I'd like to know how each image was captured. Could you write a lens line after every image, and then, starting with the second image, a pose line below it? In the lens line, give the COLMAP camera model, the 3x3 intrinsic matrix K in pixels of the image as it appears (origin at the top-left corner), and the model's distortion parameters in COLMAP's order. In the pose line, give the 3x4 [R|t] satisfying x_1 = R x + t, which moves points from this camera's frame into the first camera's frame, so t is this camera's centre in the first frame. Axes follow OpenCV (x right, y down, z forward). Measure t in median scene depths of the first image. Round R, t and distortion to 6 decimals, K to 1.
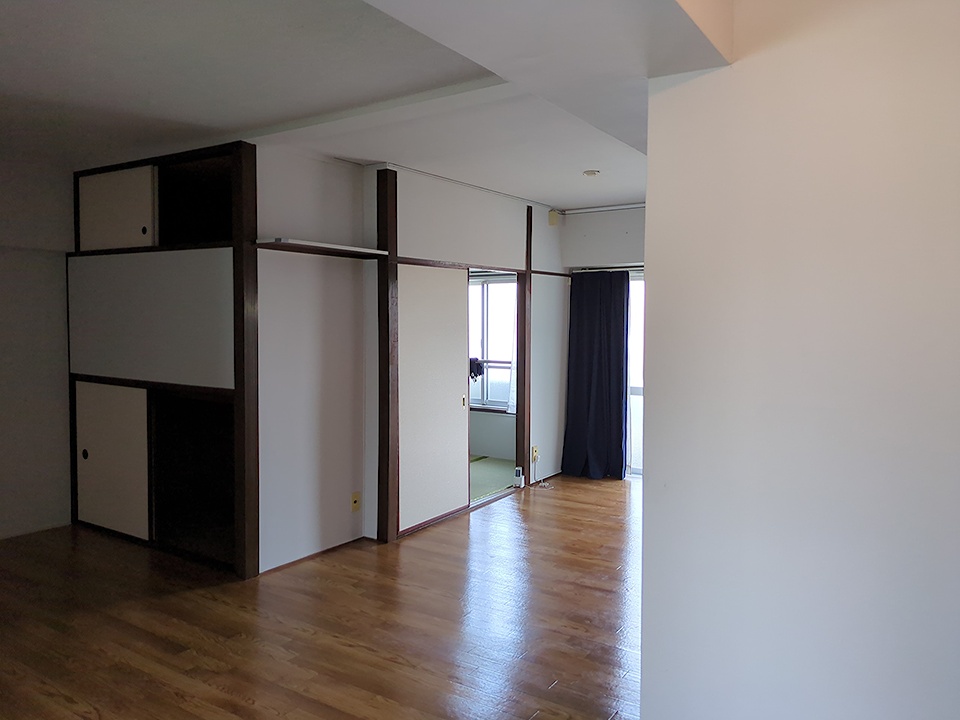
lens RADIAL K [[718.7, 0, 480.3], [0, 718.7, 360.1], [0, 0, 1]] dist [0.038863, -0.036597]
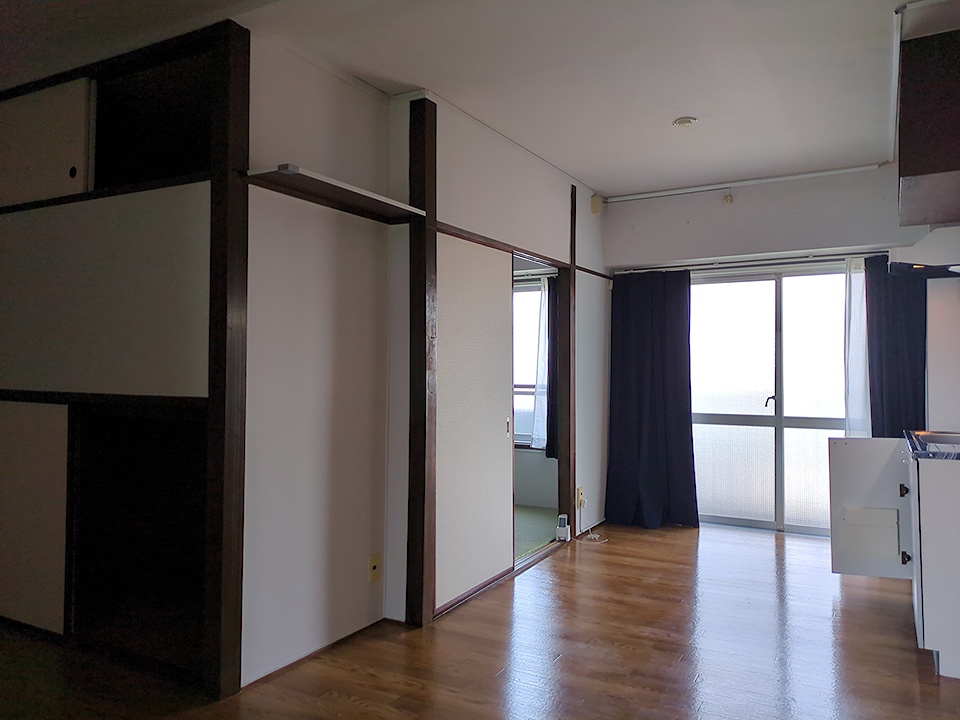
lens RADIAL K [[718.7, 0, 481.1], [0, 718.7, 355.5], [0, 0, 1]] dist [0.038863, -0.036597]
pose [[0.996929, -0.001781, 0.078287, -0.124913], [0.007737, 0.997089, -0.075846, 0.045824], [-0.077924, 0.076219, 0.994041, 0.283064]]
